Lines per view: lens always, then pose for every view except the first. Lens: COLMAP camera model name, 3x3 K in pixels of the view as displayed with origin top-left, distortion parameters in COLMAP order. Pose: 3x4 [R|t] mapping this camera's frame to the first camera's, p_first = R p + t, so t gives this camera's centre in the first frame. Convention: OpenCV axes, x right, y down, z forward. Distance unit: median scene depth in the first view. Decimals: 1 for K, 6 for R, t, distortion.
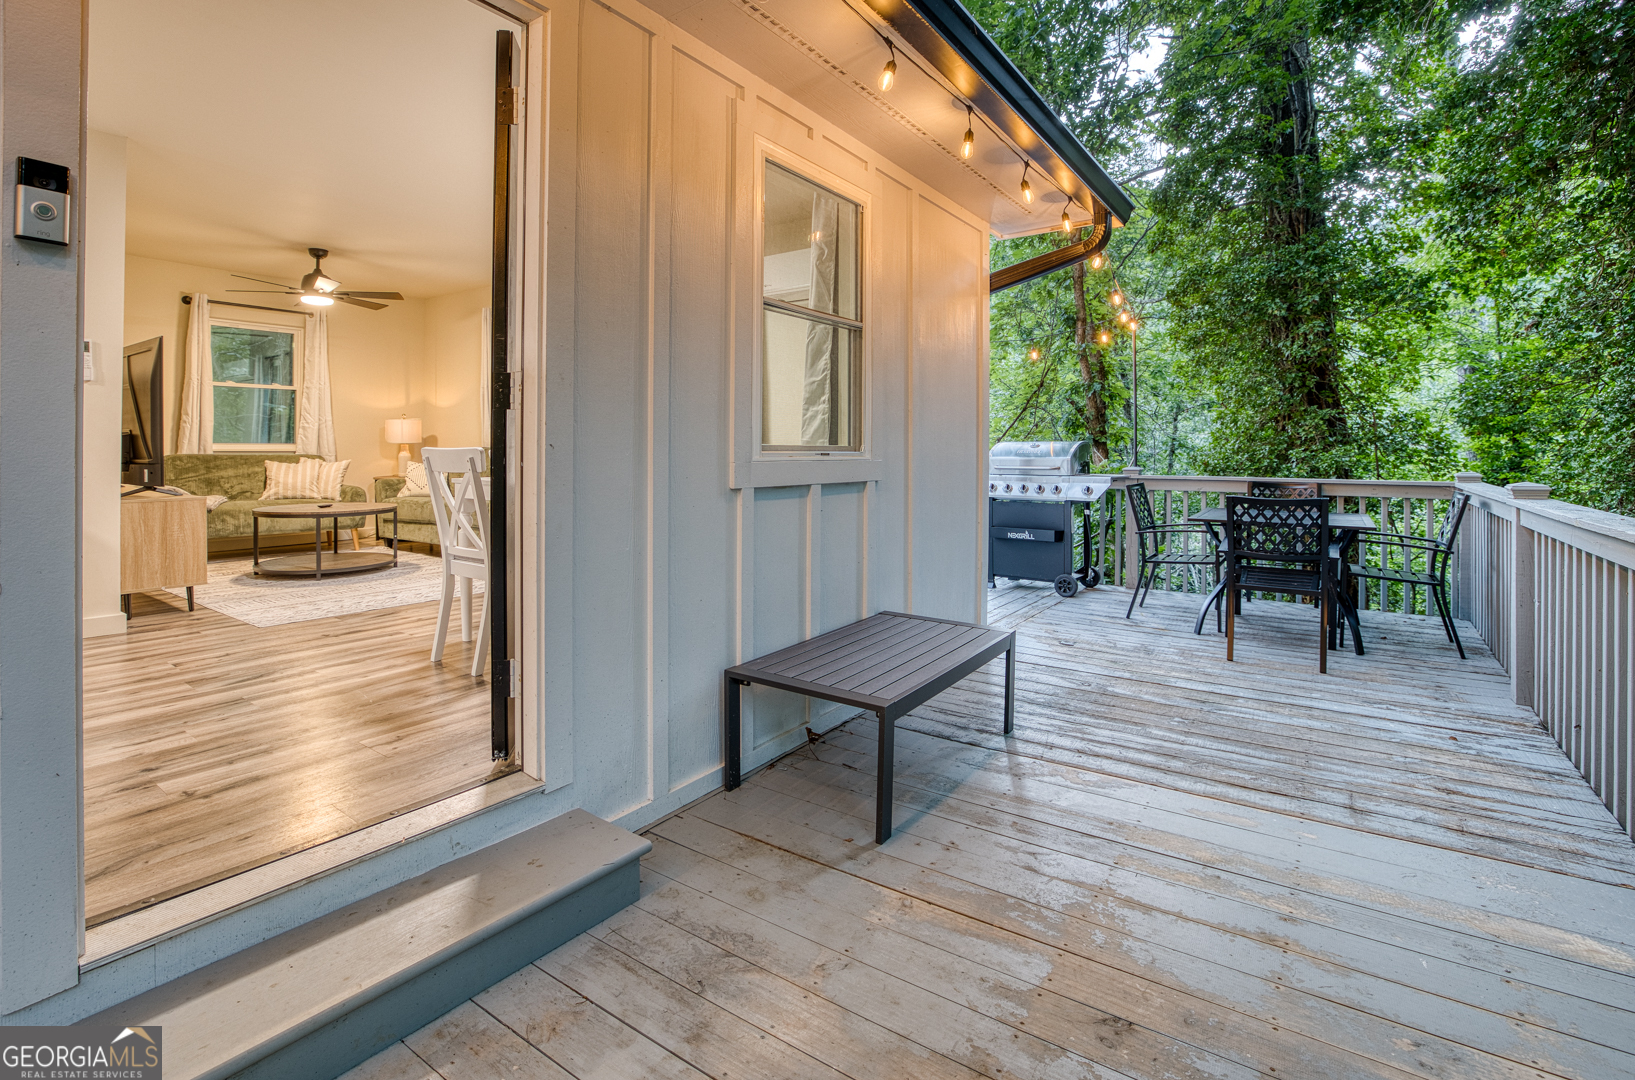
lens RADIAL K [[749.9, 0, 816.4], [0, 749.9, 456.1], [0, 0, 1]] dist [0.000400, 0.000030]
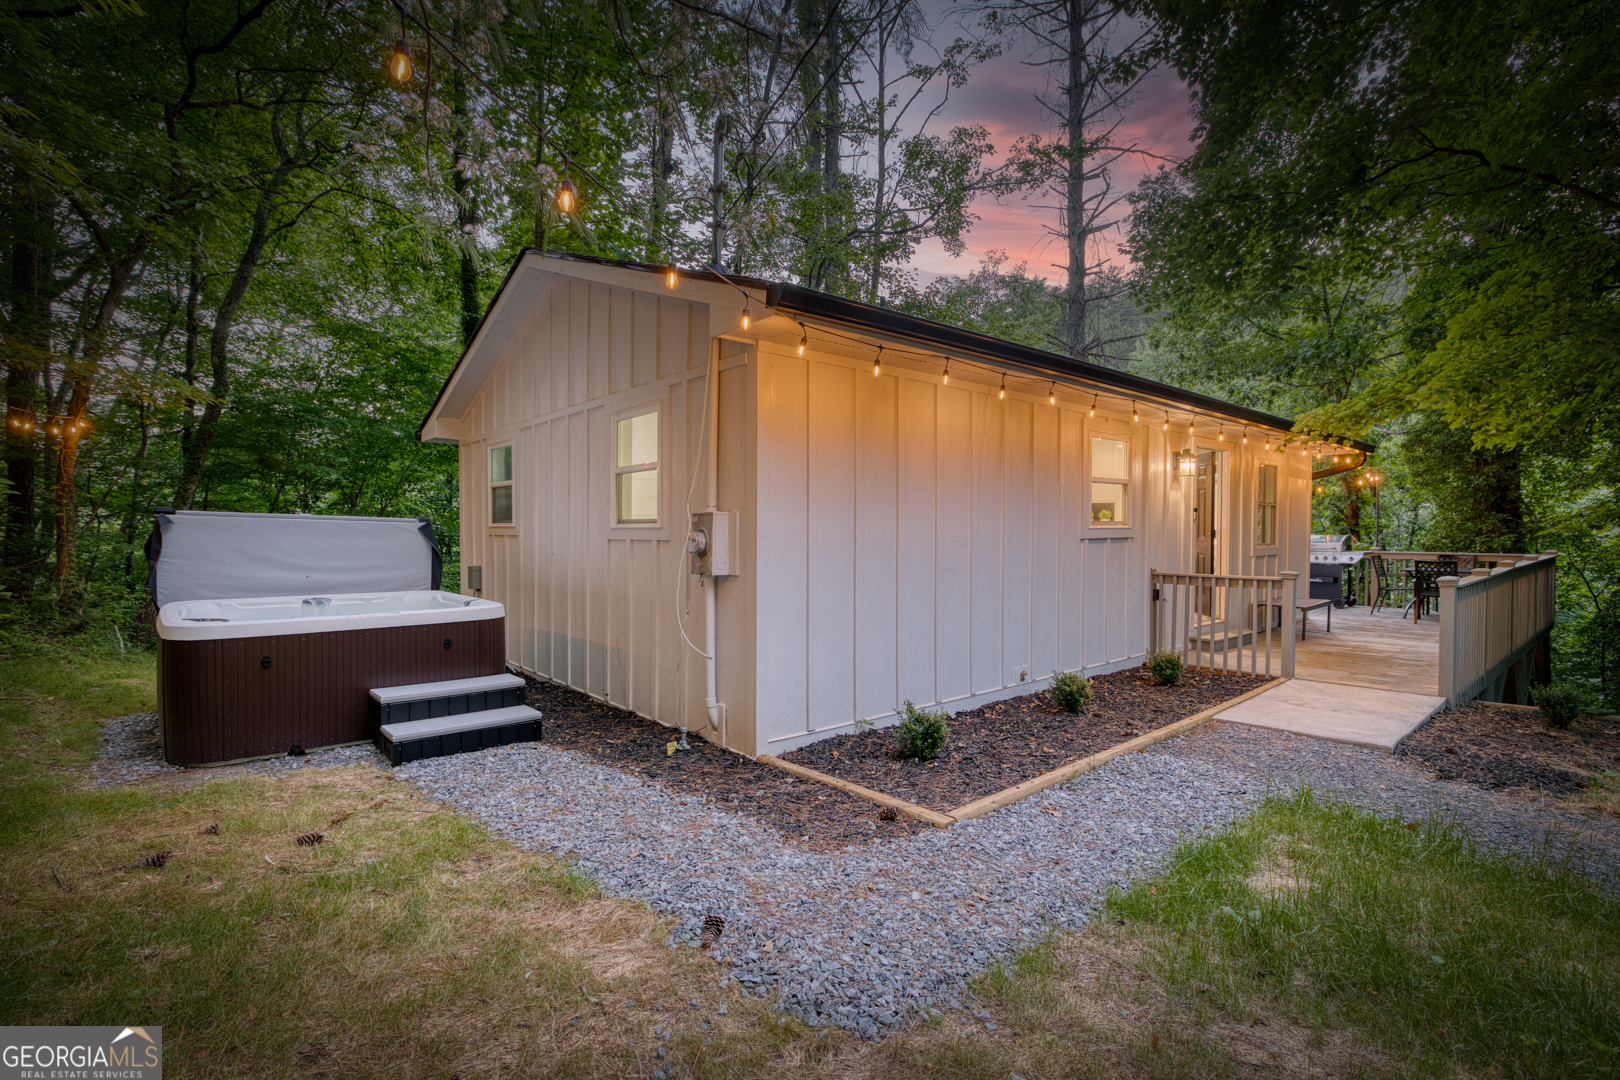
lens RADIAL K [[797.0, 0, 810.0], [0, 797.0, 540.0], [0, 0, 1]] dist [0.000099, -0.000058]
pose [[0.973828, -0.002670, -0.227272, -0.603256], [0.006379, 0.999858, 0.015588, -0.051121], [0.227198, -0.016630, 0.973707, -1.512010]]
